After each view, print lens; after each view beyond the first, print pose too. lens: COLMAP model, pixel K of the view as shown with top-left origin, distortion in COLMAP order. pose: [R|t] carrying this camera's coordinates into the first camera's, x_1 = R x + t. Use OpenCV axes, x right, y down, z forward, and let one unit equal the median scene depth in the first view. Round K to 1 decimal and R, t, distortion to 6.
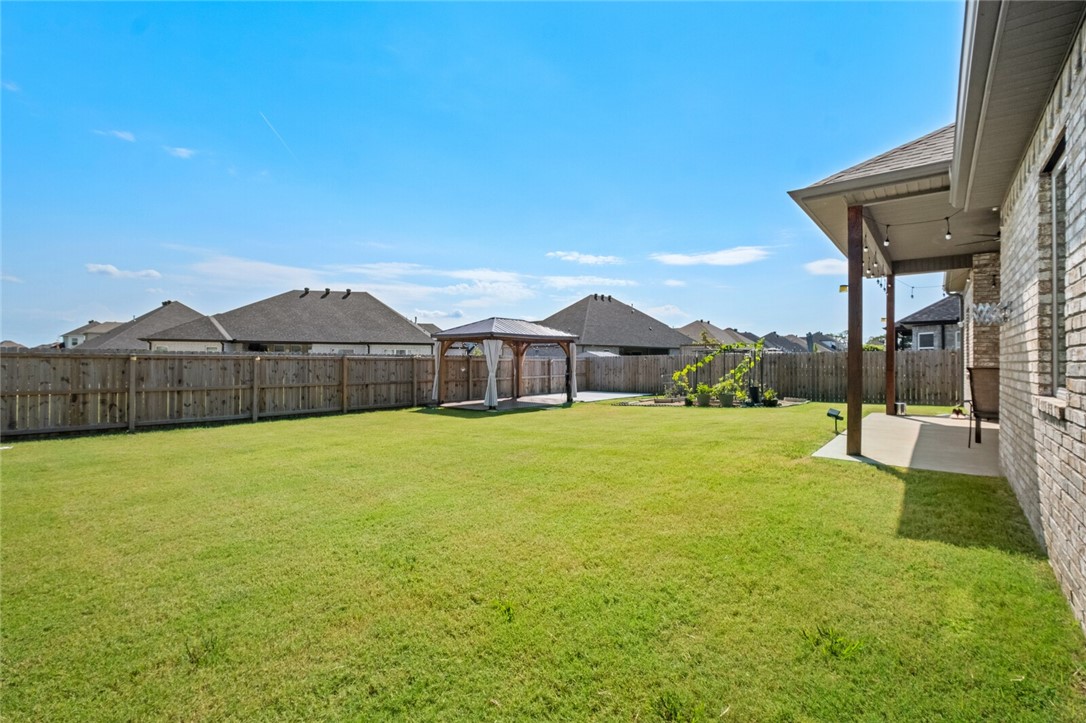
lens RADIAL K [[518.8, 0, 538.0], [0, 518.8, 352.0], [0, 0, 1]] dist [-0.000437, -0.000199]
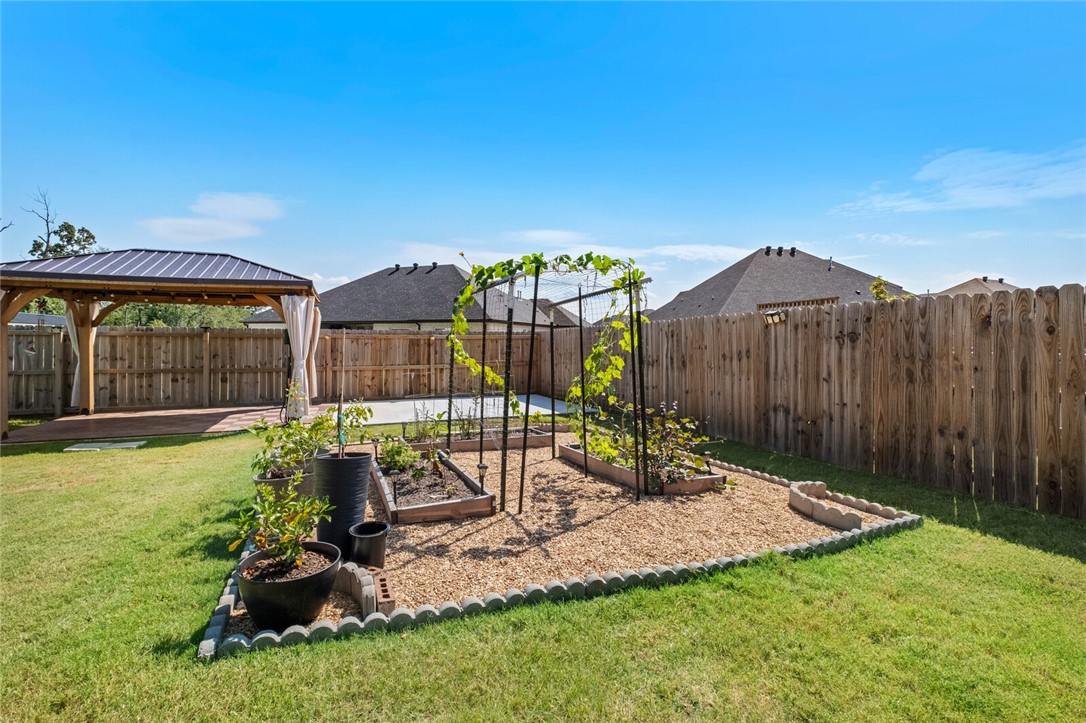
lens RADIAL K [[508.9, 0, 542.5], [0, 508.9, 338.0], [0, 0, 1]] dist [0.105125, -0.052592]
pose [[0.881195, -0.004491, -0.472731, 0.245169], [0.004767, 0.999988, -0.000614, 0.011010], [0.472728, -0.001712, 0.881207, 0.362737]]
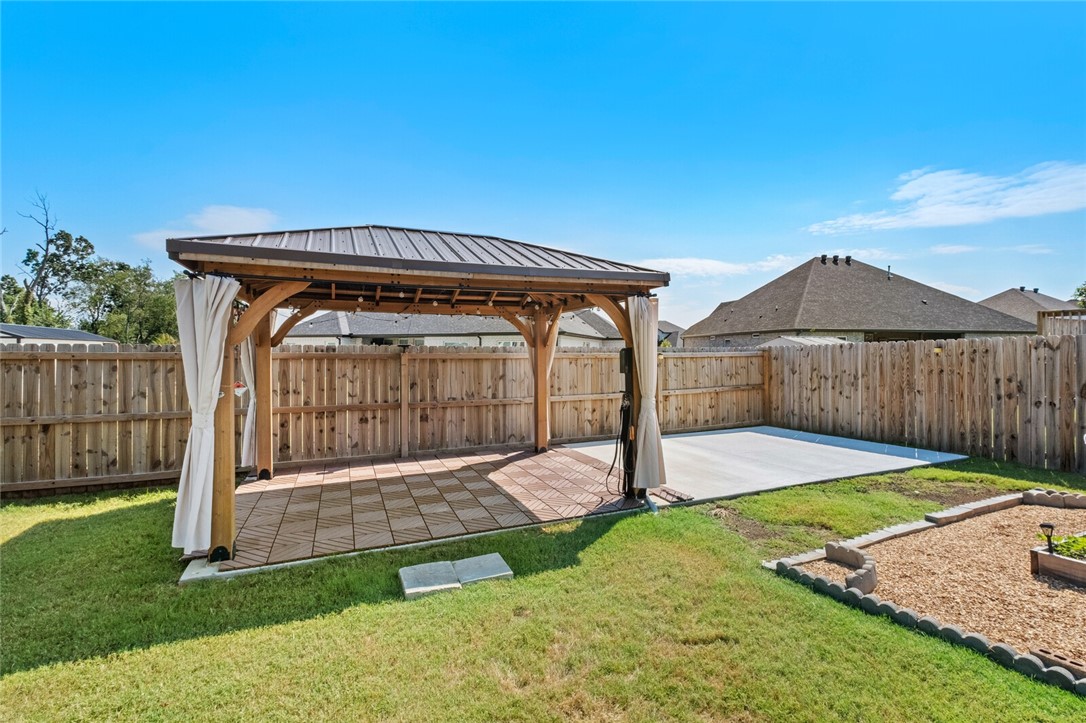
lens RADIAL K [[489.5, 0, 549.7], [0, 489.5, 354.5], [0, 0, 1]] dist [0.014823, -0.000154]
pose [[0.912050, -0.006758, -0.410023, 0.067627], [0.013370, 0.999823, 0.013263, 0.005628], [0.409861, -0.017579, 0.911979, 0.379867]]
